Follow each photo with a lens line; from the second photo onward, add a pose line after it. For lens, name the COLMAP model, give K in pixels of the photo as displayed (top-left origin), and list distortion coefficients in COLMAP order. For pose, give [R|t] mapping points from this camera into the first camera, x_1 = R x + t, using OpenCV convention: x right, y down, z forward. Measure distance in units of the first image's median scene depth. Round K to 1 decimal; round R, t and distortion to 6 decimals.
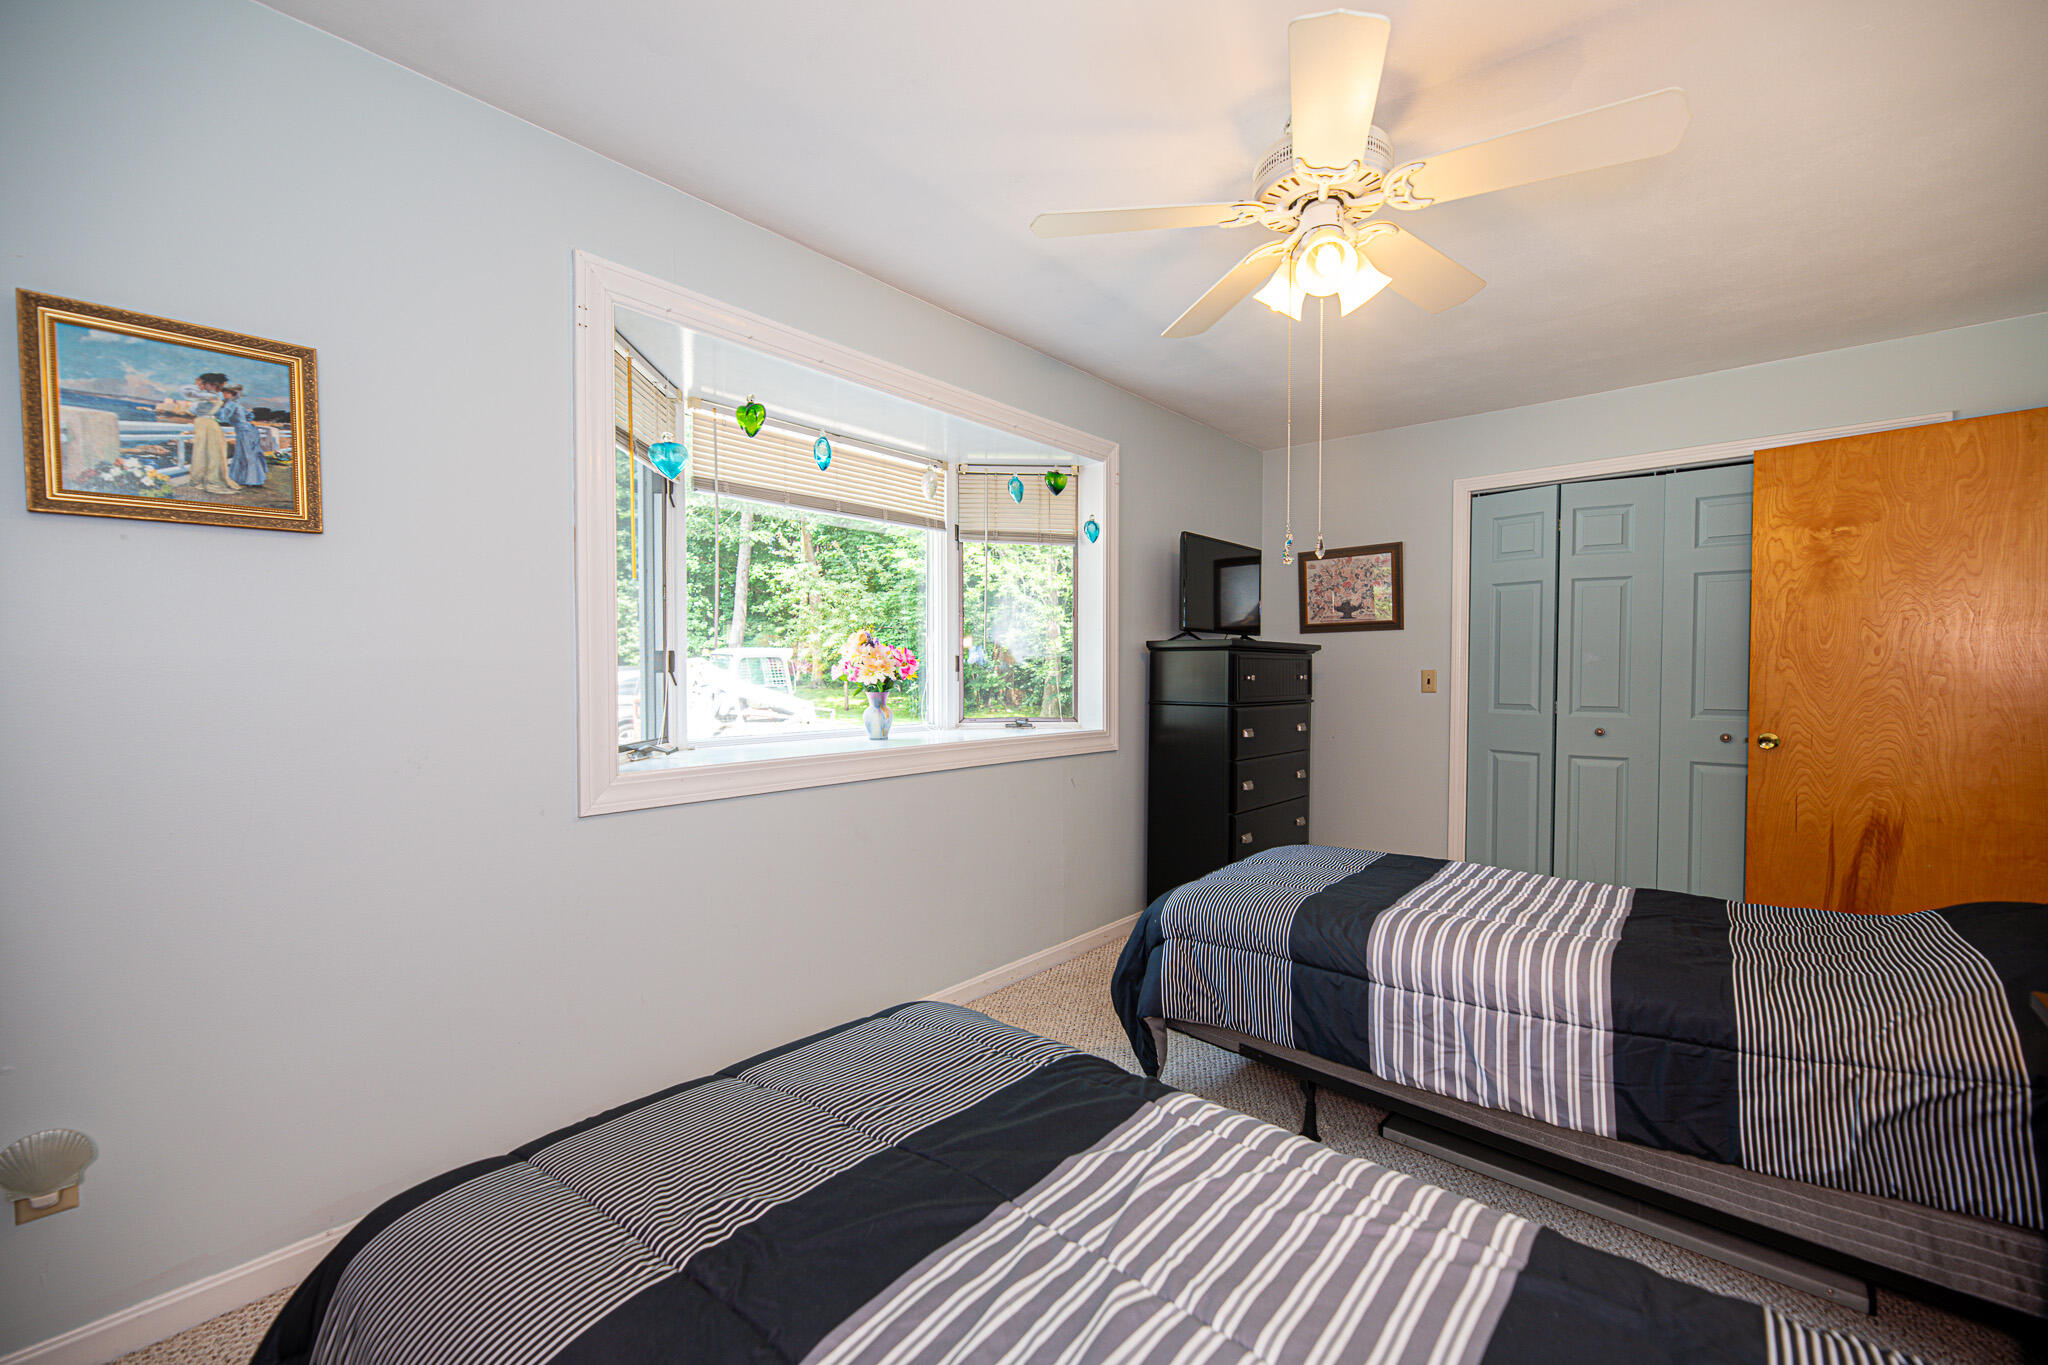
lens RADIAL K [[831.8, 0, 1027.7], [0, 831.8, 686.3], [0, 0, 1]] dist [0.001427, -0.000051]
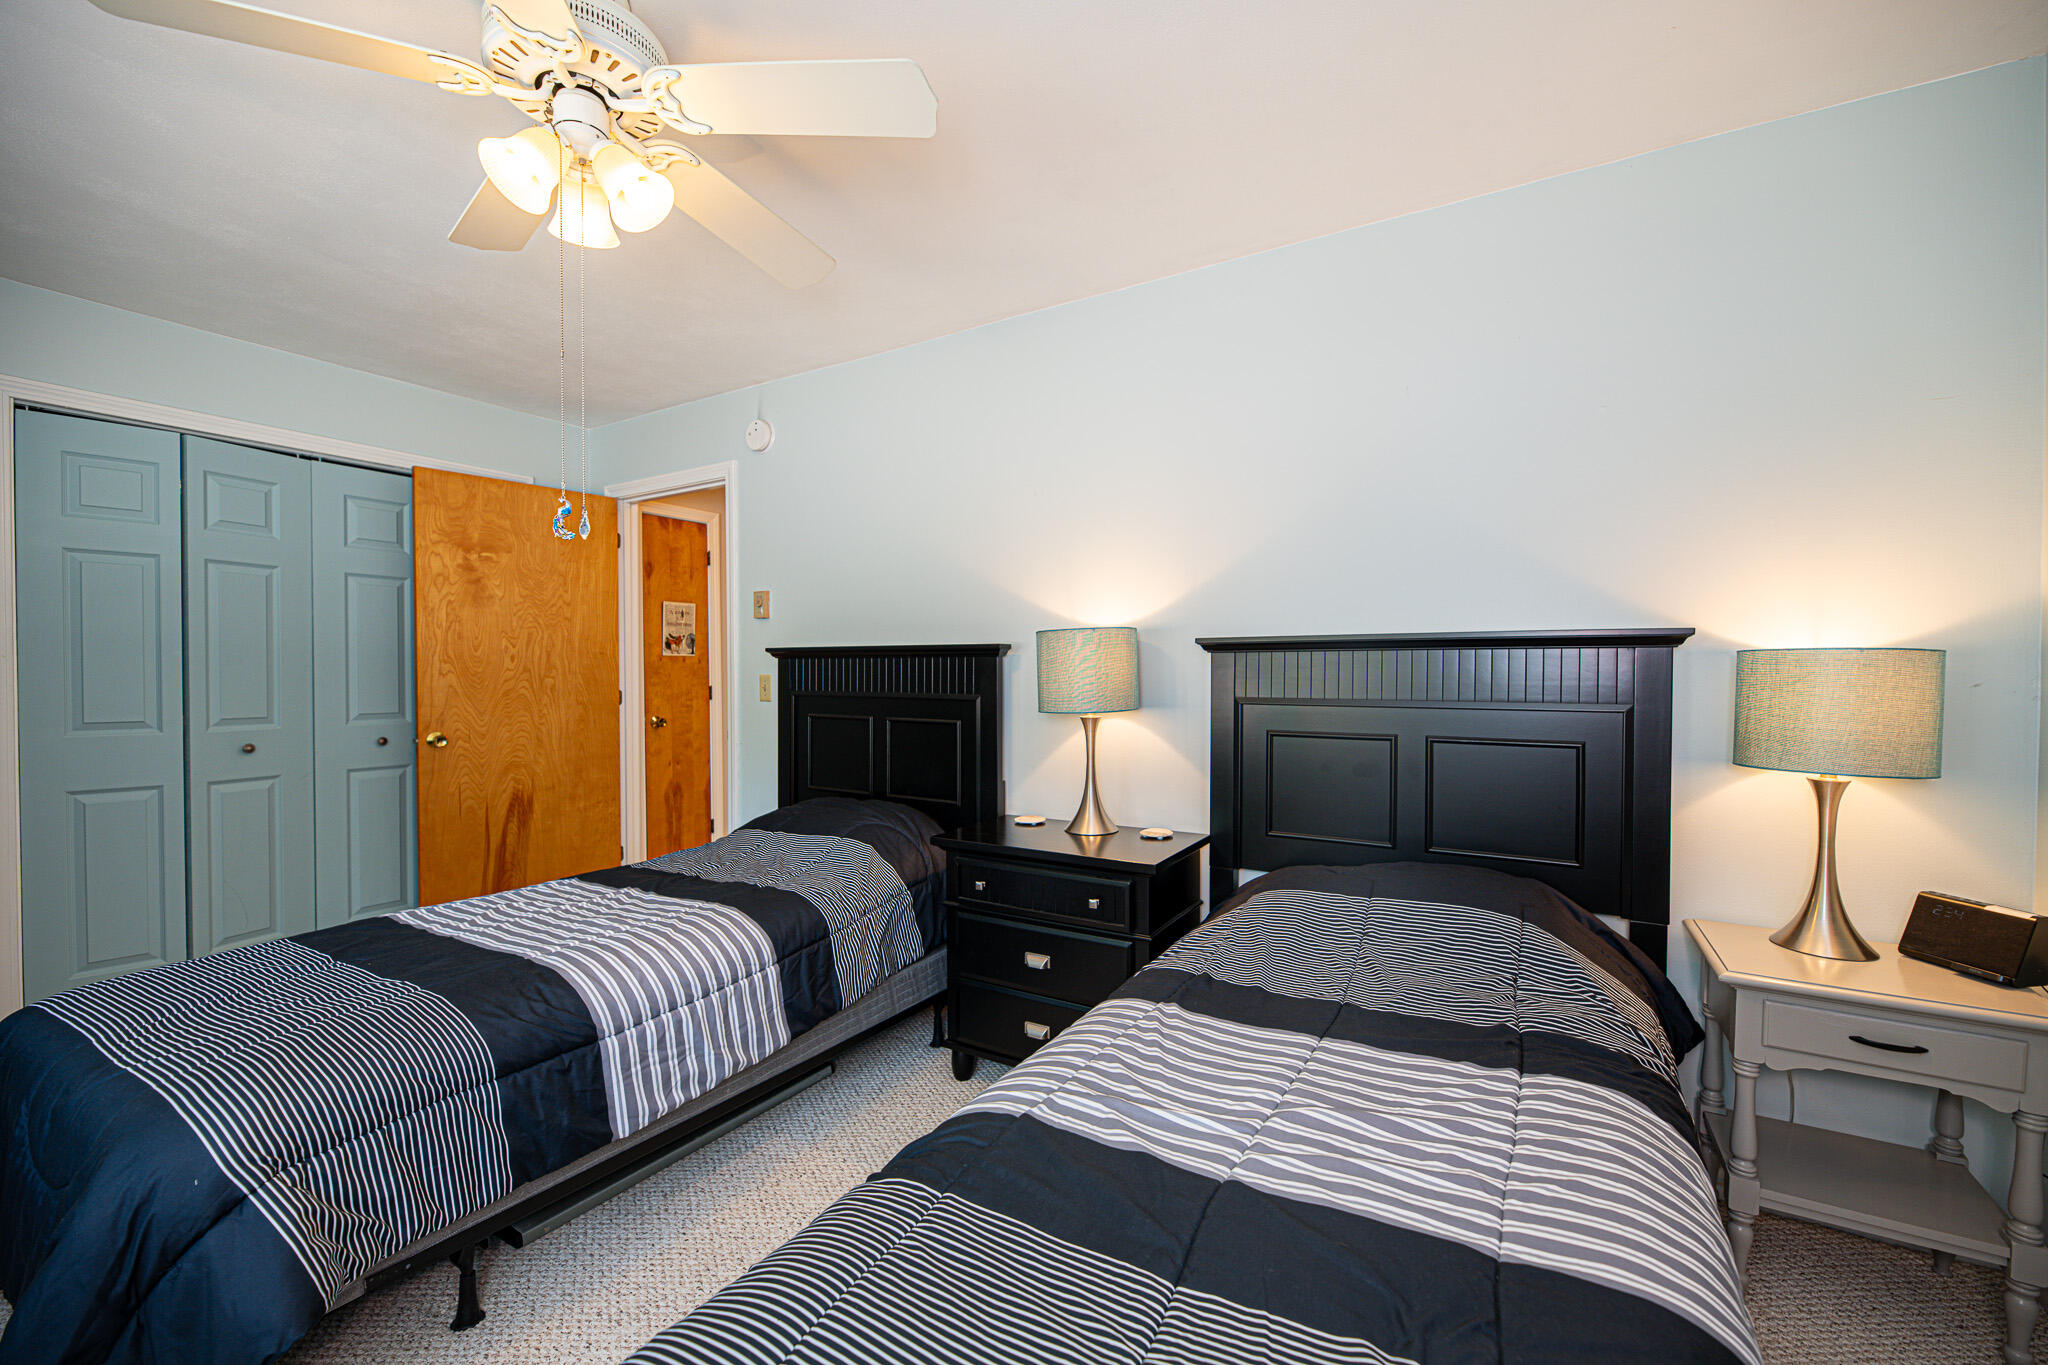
lens RADIAL K [[831.8, 0, 1027.7], [0, 831.8, 686.3], [0, 0, 1]] dist [0.001427, -0.000051]
pose [[-0.170966, -0.017986, 0.985113, -0.318938], [0.018129, 0.999607, 0.021397, -0.013335], [-0.985110, 0.021517, -0.170573, 0.446019]]
